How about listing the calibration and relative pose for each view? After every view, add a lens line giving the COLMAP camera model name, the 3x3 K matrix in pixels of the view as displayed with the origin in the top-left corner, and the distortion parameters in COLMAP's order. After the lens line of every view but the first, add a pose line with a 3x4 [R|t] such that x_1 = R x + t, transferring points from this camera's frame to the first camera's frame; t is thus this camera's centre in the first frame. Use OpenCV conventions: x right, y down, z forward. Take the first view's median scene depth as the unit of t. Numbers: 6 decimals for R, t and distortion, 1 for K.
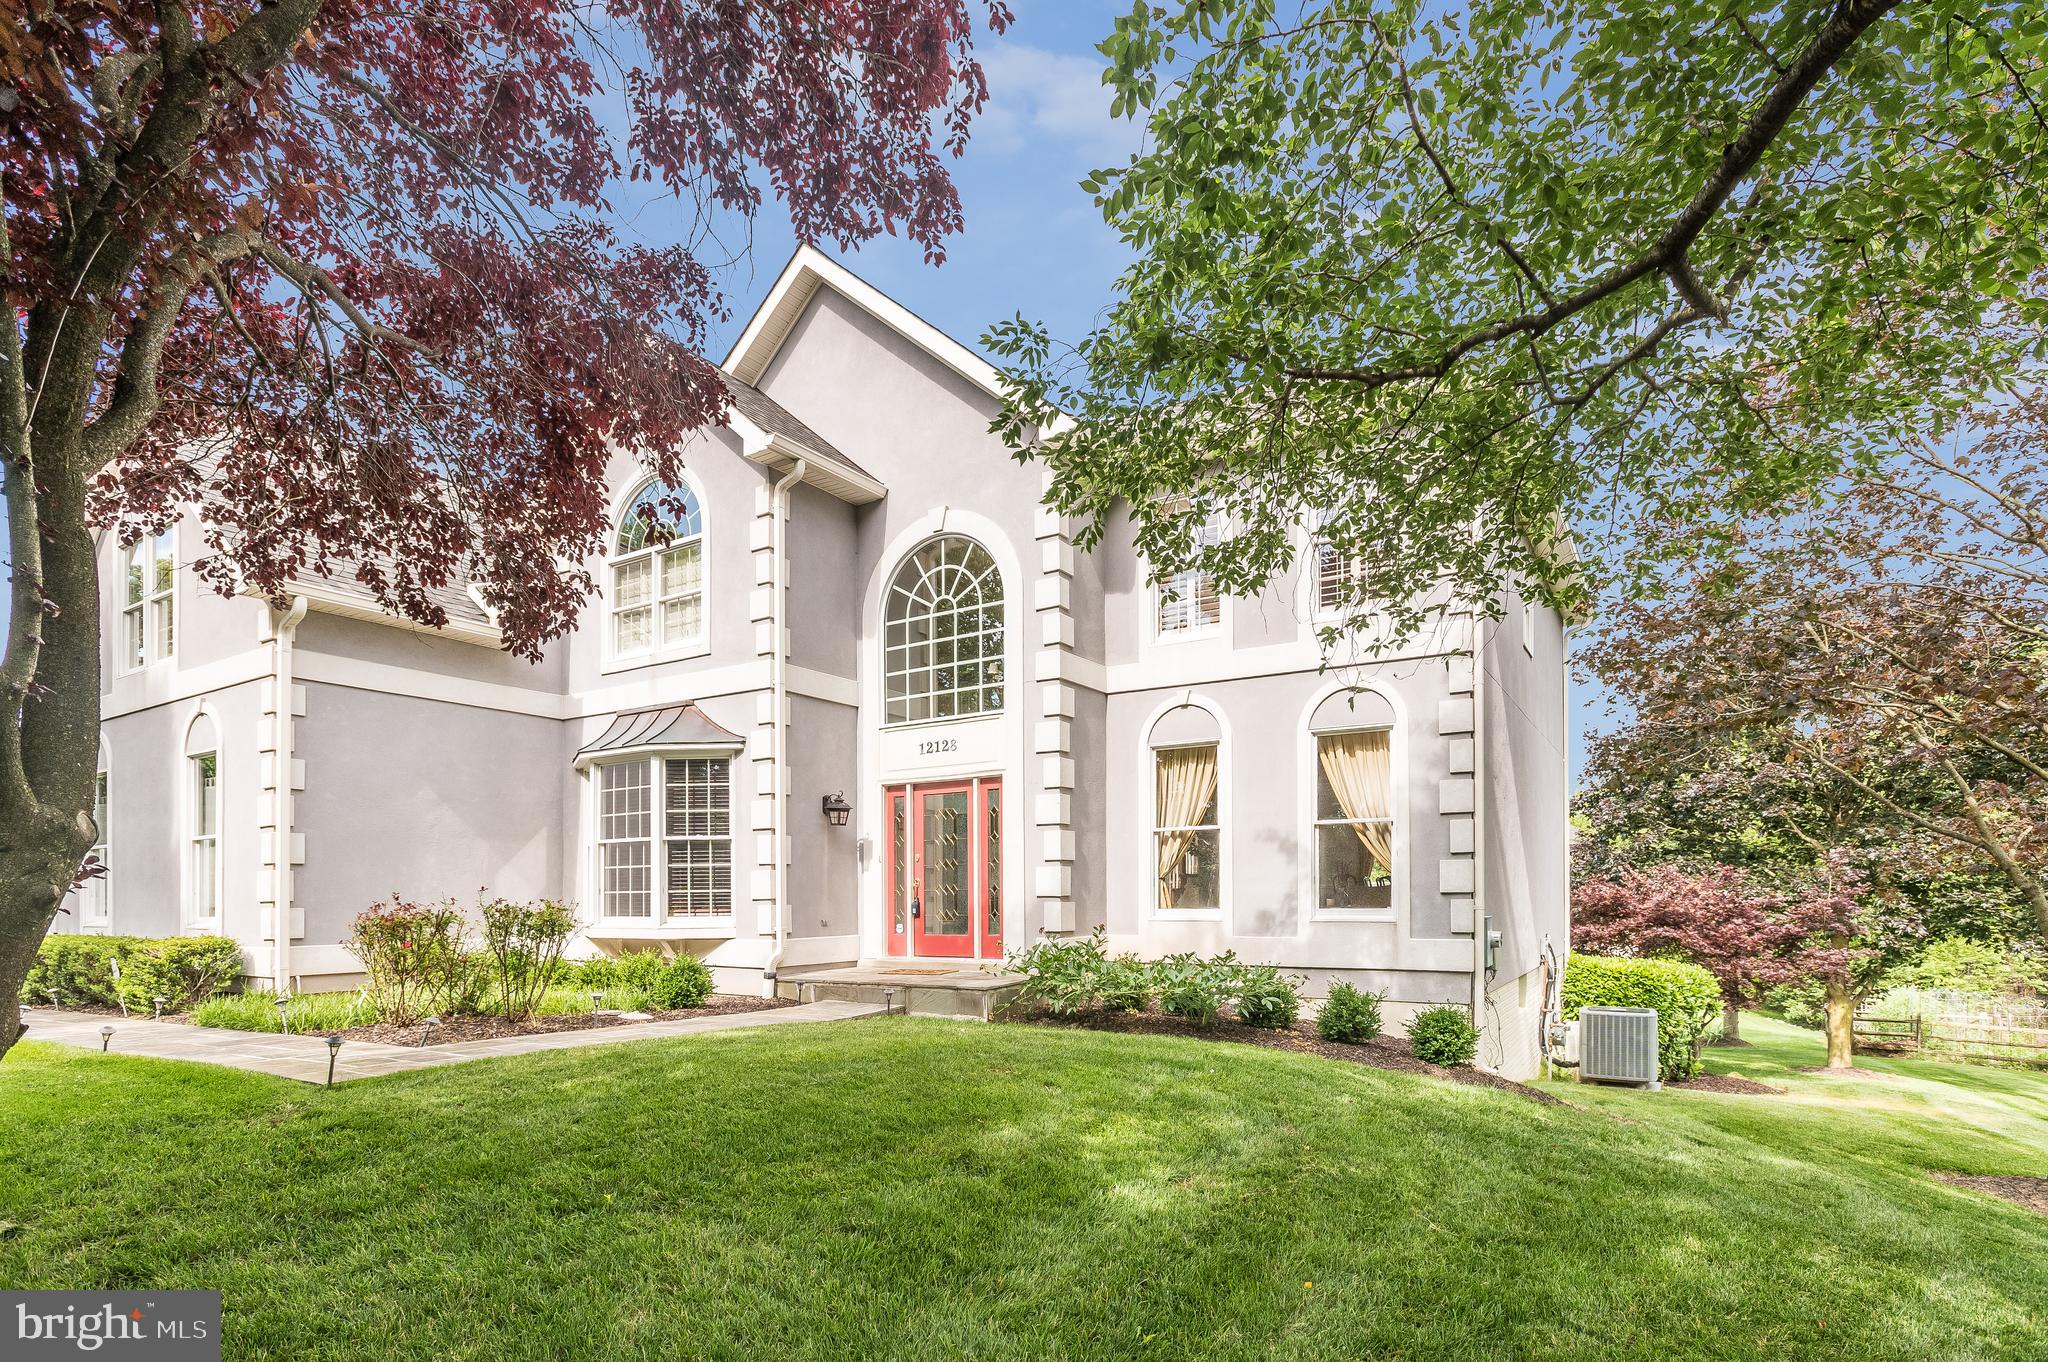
lens RADIAL K [[990.7, 0, 1034.4], [0, 990.7, 893.8], [0, 0, 1]] dist [0.000589, 0.000112]
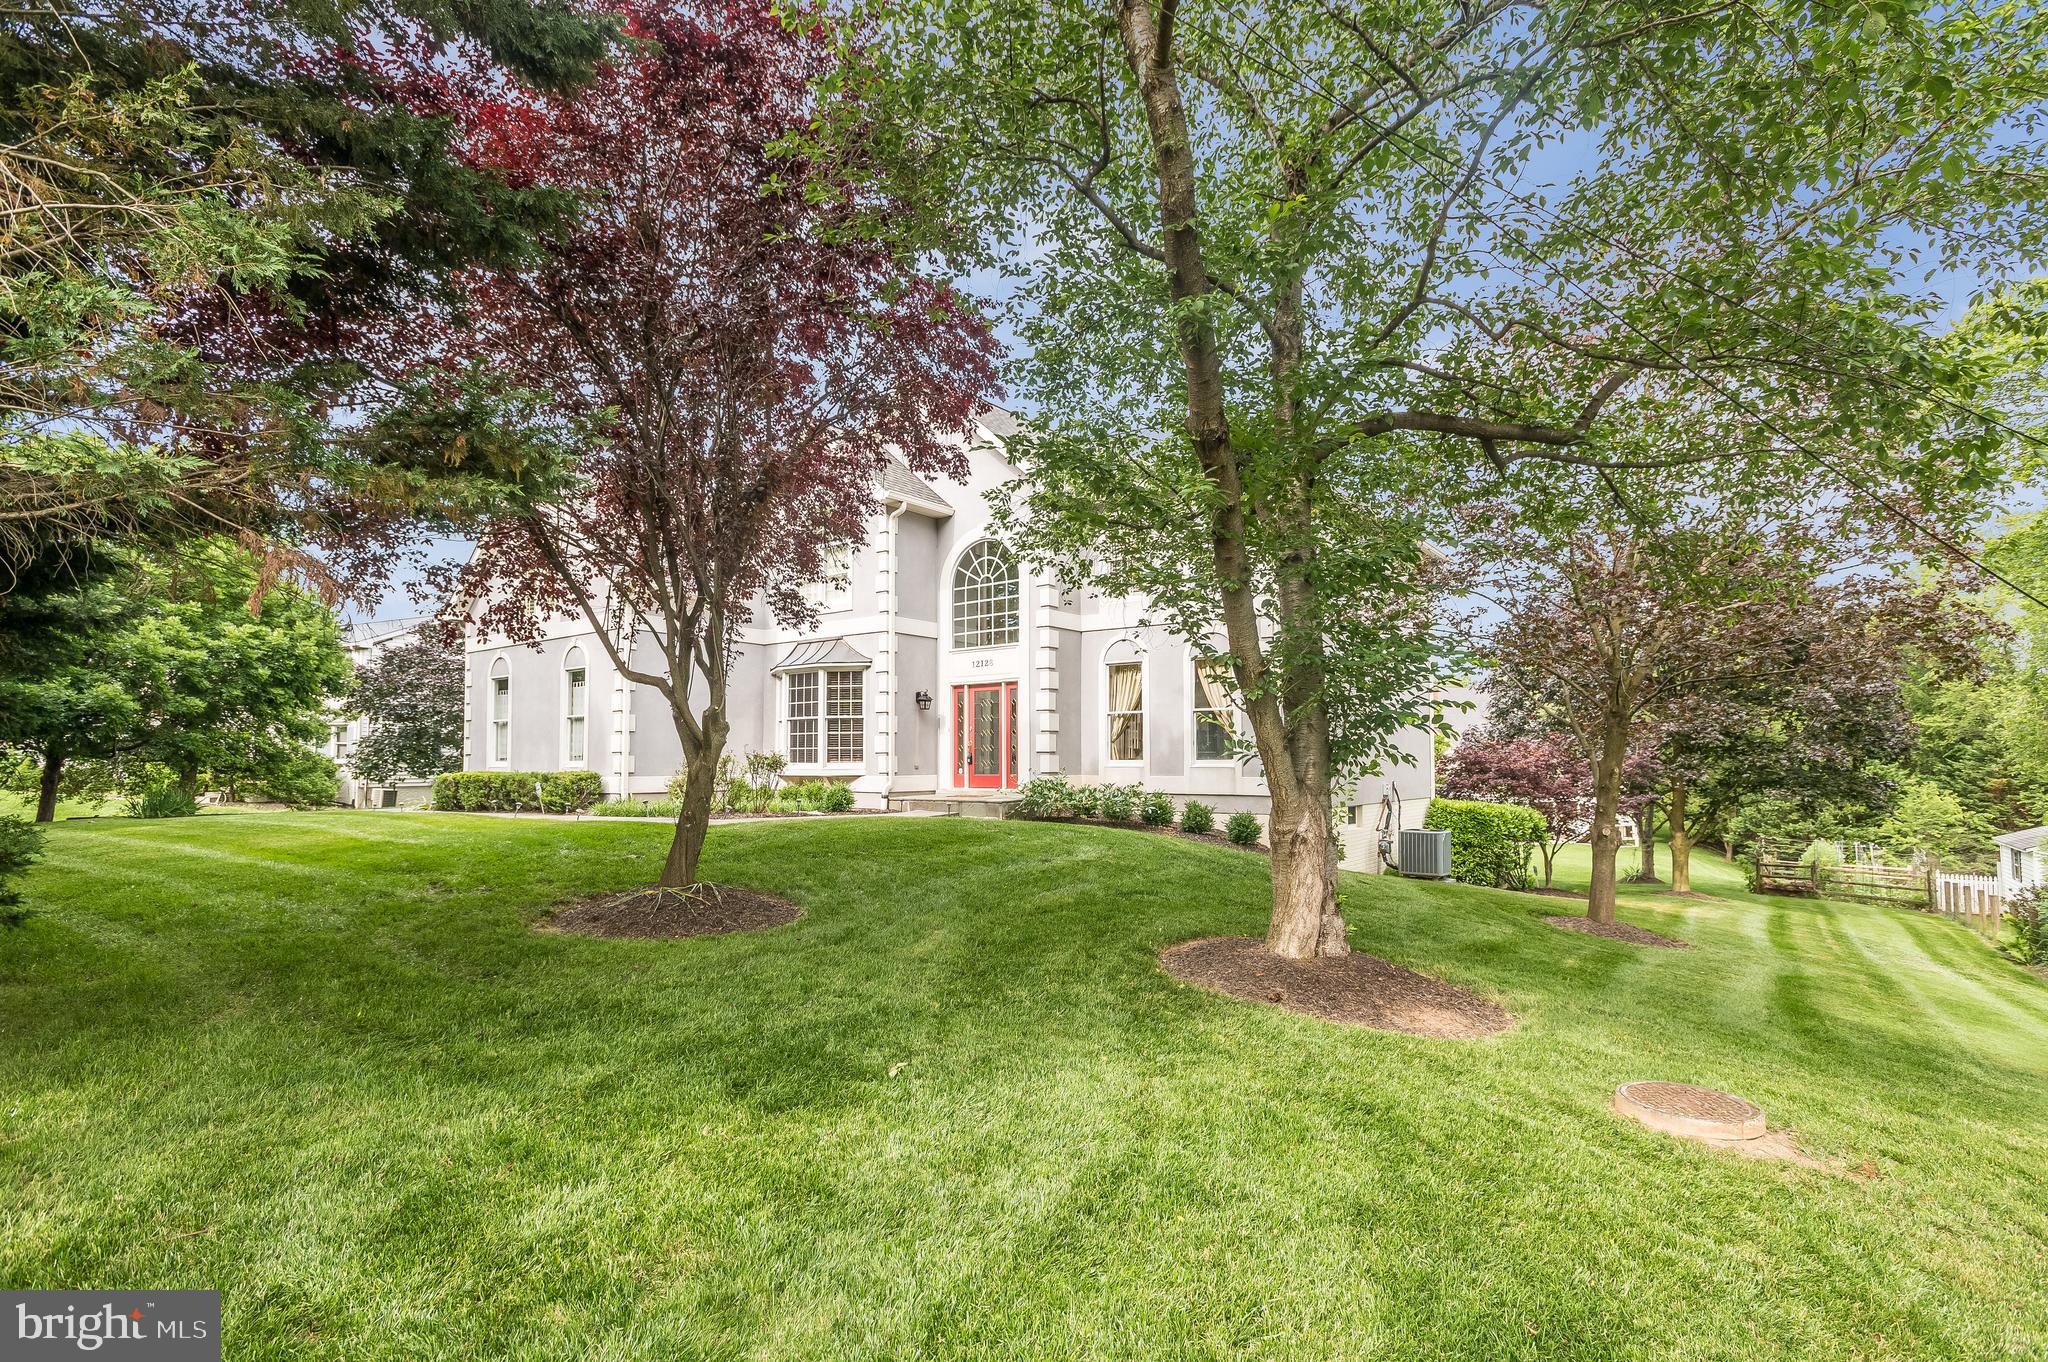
lens RADIAL K [[980.3, 0, 973.8], [0, 980.3, 784.3], [0, 0, 1]] dist [-0.012367, 0.000721]
pose [[0.986932, 0.011896, -0.160698, 0.162222], [-0.007886, 0.999642, 0.025570, 0.015821], [0.160945, -0.023969, 0.986672, -0.671152]]
